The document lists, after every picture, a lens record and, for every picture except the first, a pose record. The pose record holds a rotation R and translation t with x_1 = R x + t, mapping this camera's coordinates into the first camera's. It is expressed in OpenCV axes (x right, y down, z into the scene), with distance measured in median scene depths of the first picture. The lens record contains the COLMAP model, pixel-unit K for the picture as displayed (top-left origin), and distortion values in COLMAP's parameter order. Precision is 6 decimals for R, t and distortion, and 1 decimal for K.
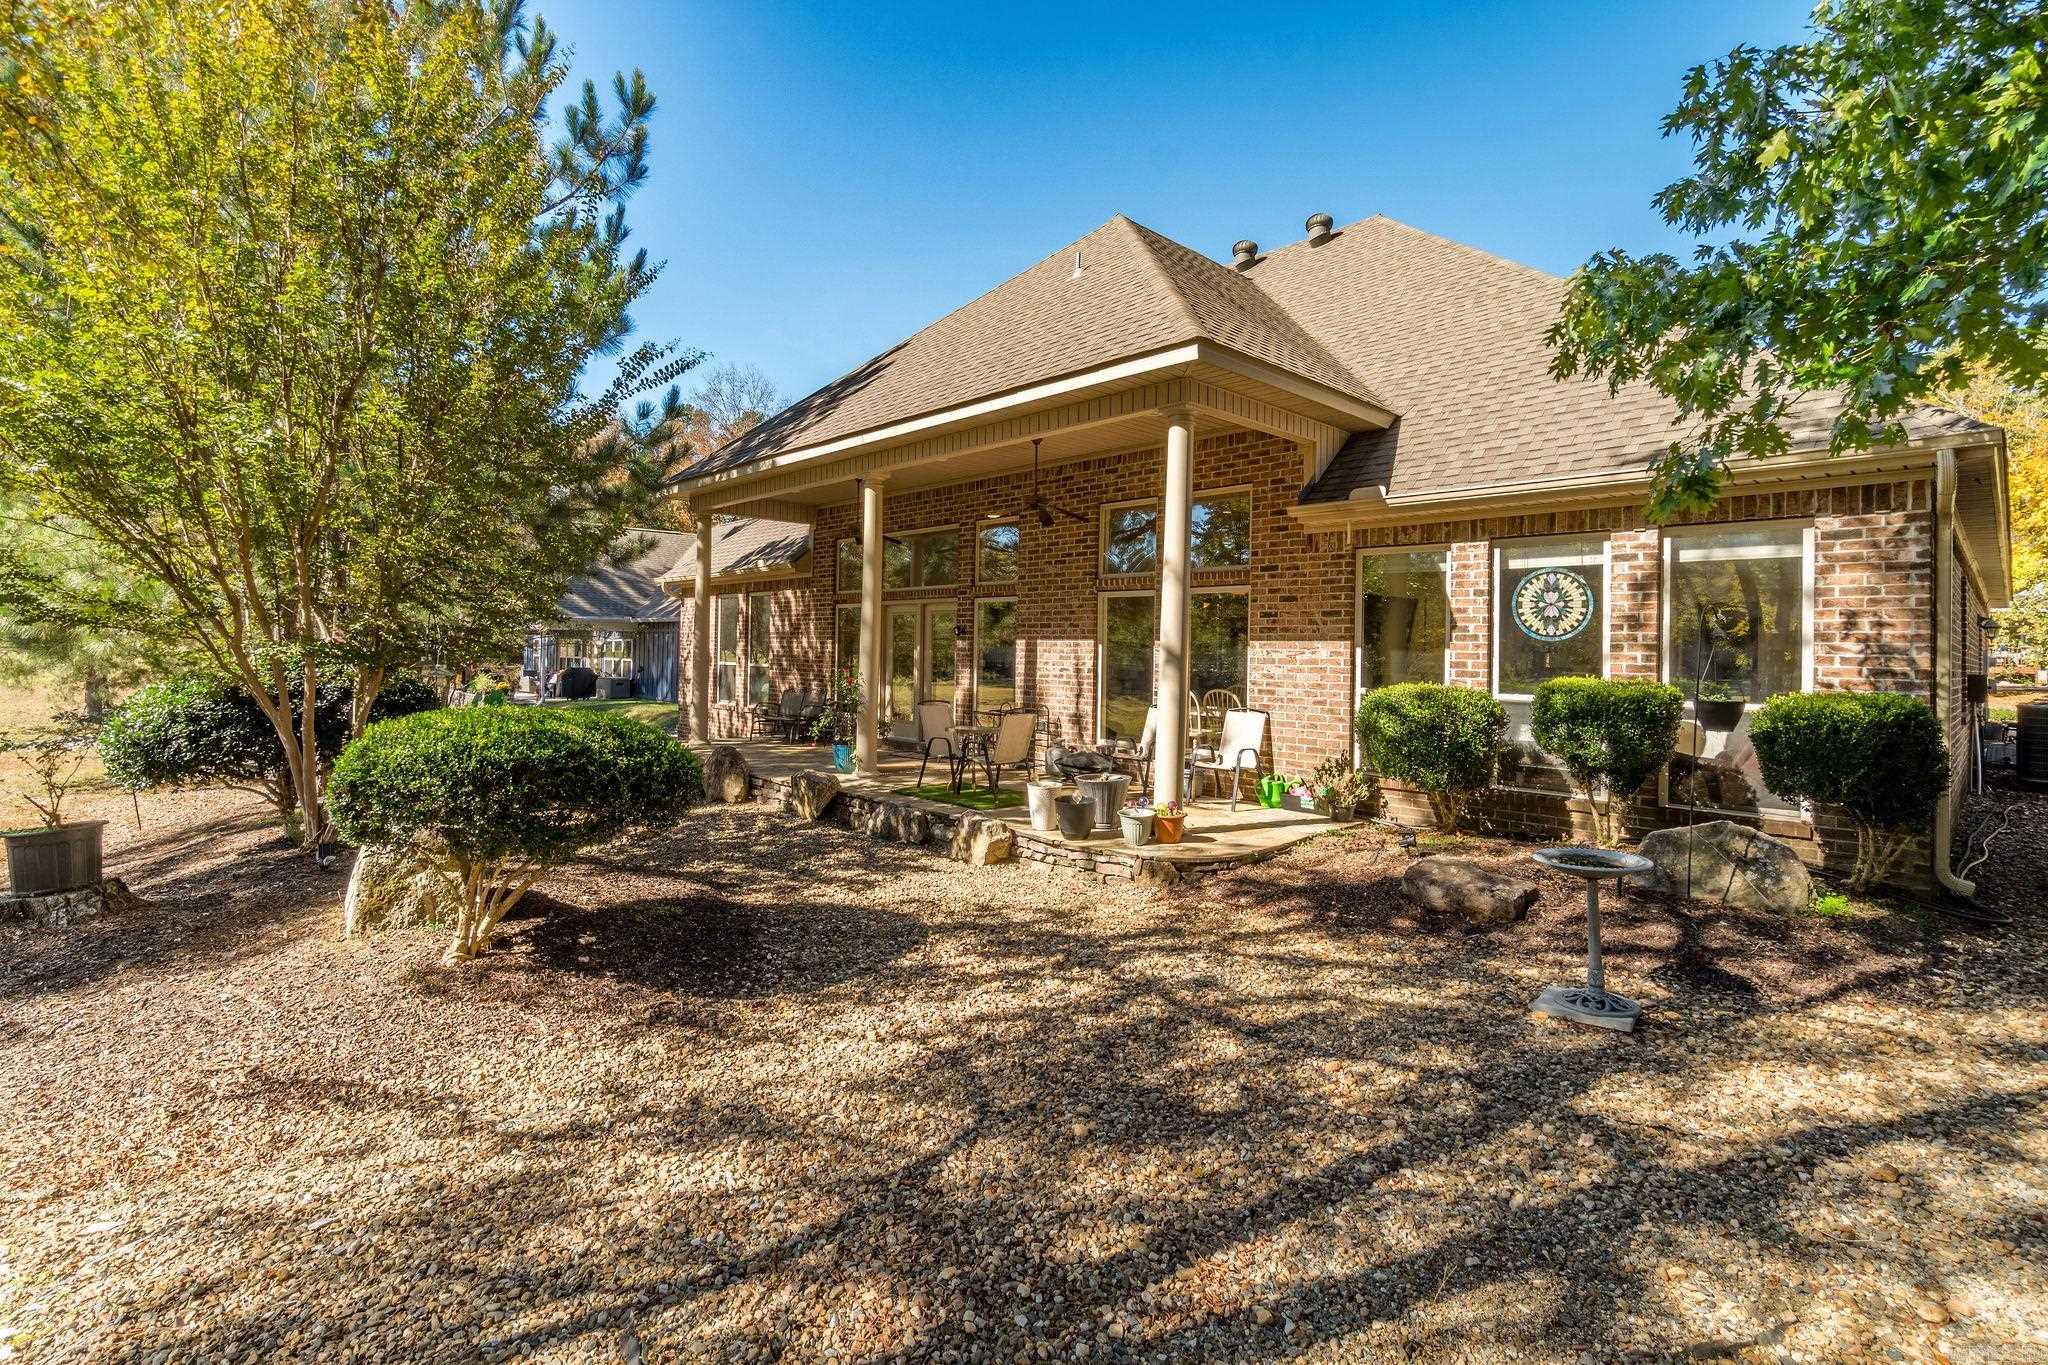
lens RADIAL K [[957.9, 0, 1023.8], [0, 957.9, 672.6], [0, 0, 1]] dist [0.001204, 0.000088]
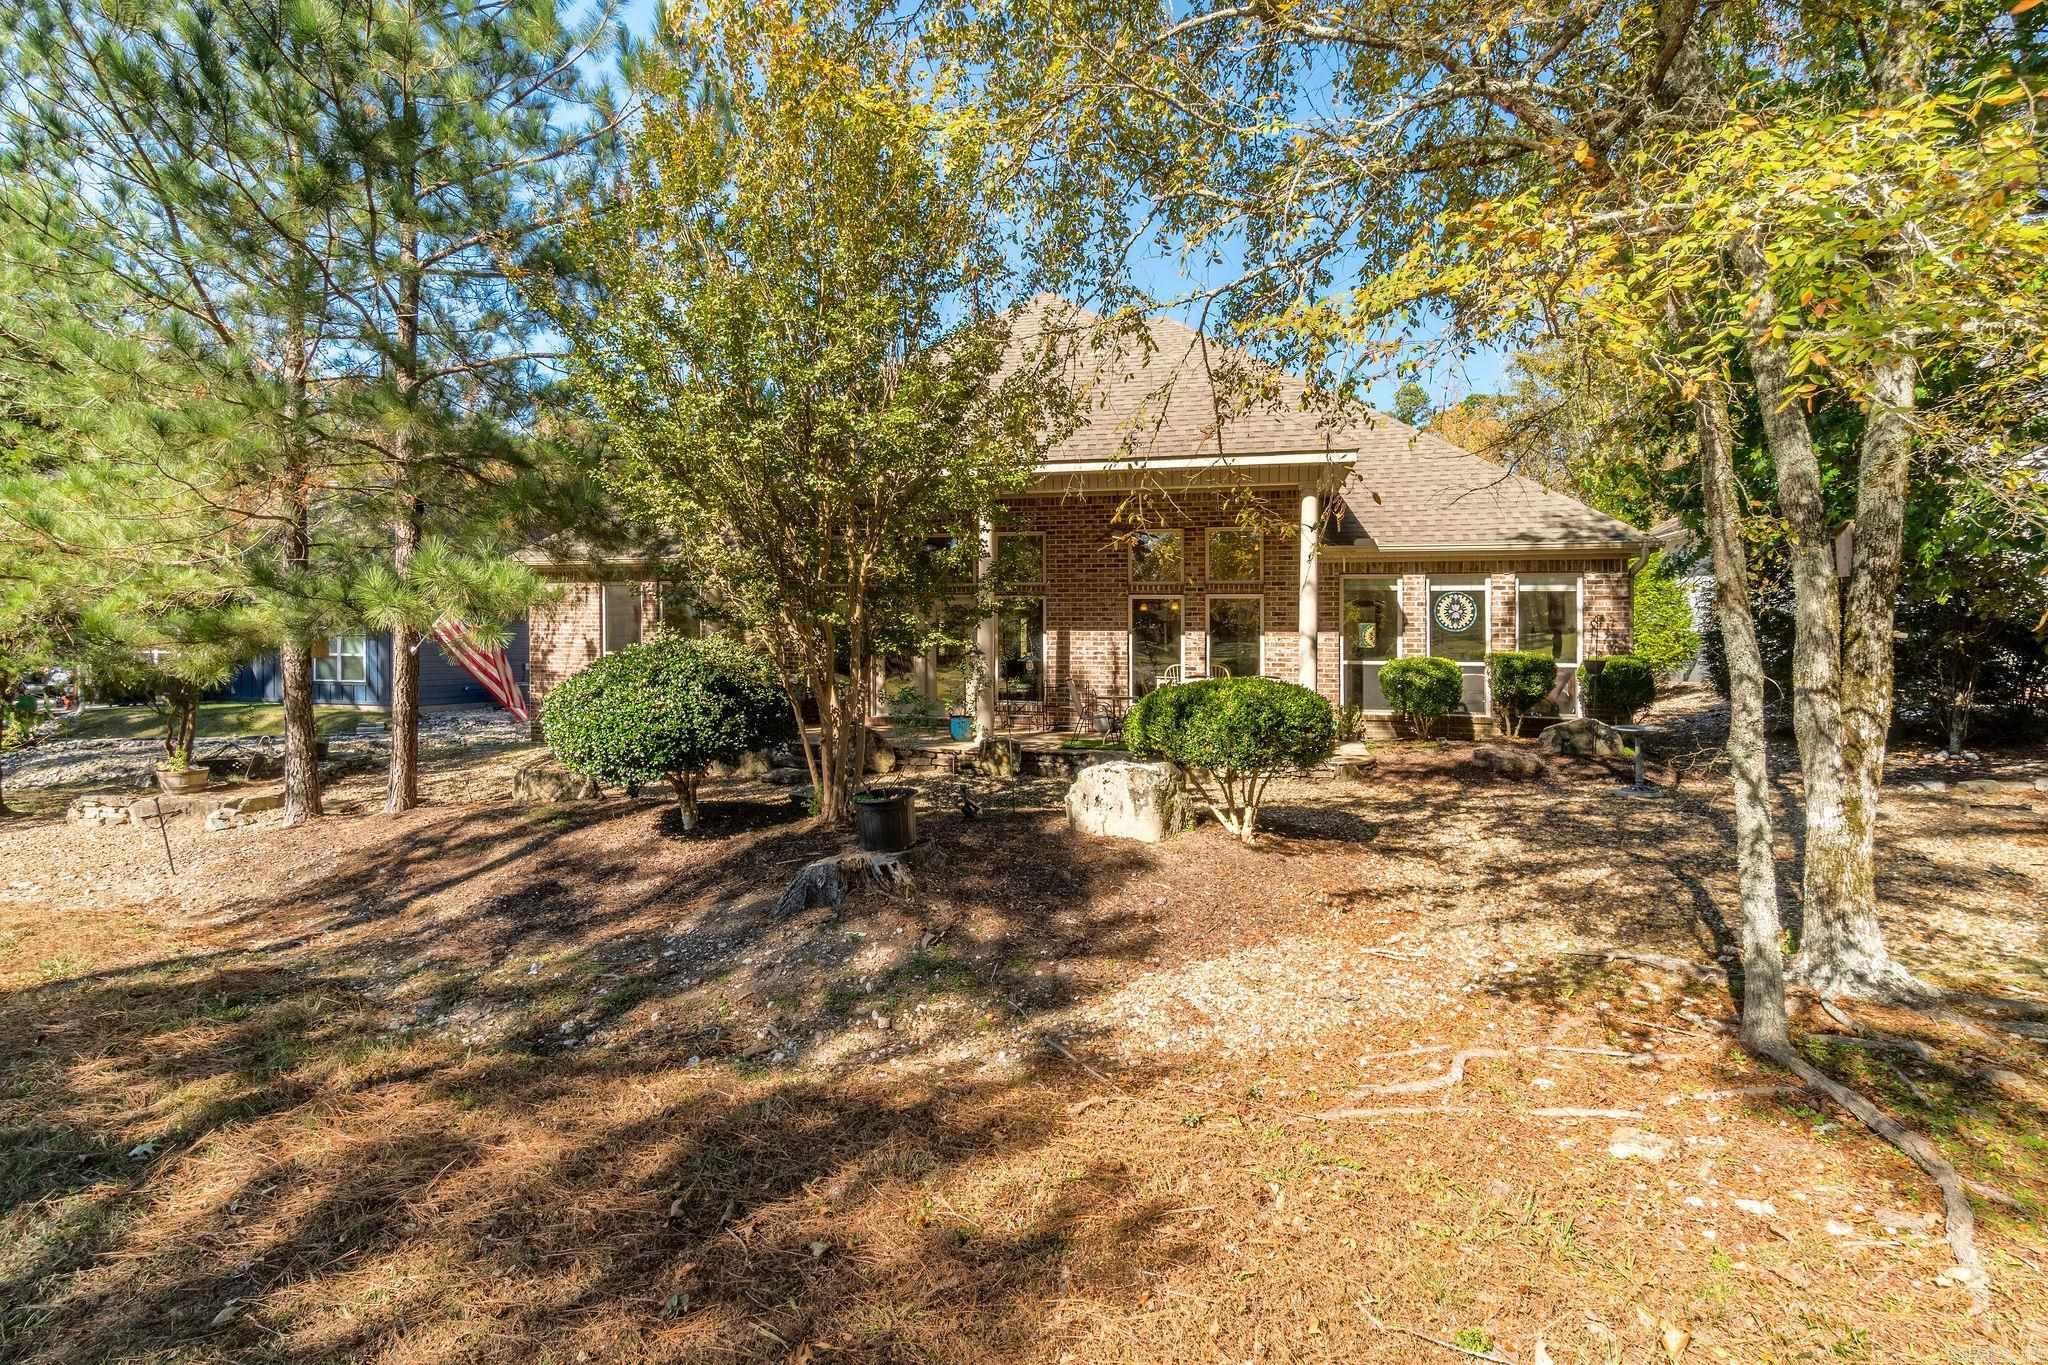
lens RADIAL K [[957.9, 0, 1022.7], [0, 957.9, 678.9], [0, 0, 1]] dist [0.001204, 0.000088]
pose [[0.798551, -0.015676, 0.601723, -1.203136], [0.015726, 0.999863, 0.005179, 0.034042], [-0.601722, 0.005327, 0.798688, 0.047704]]
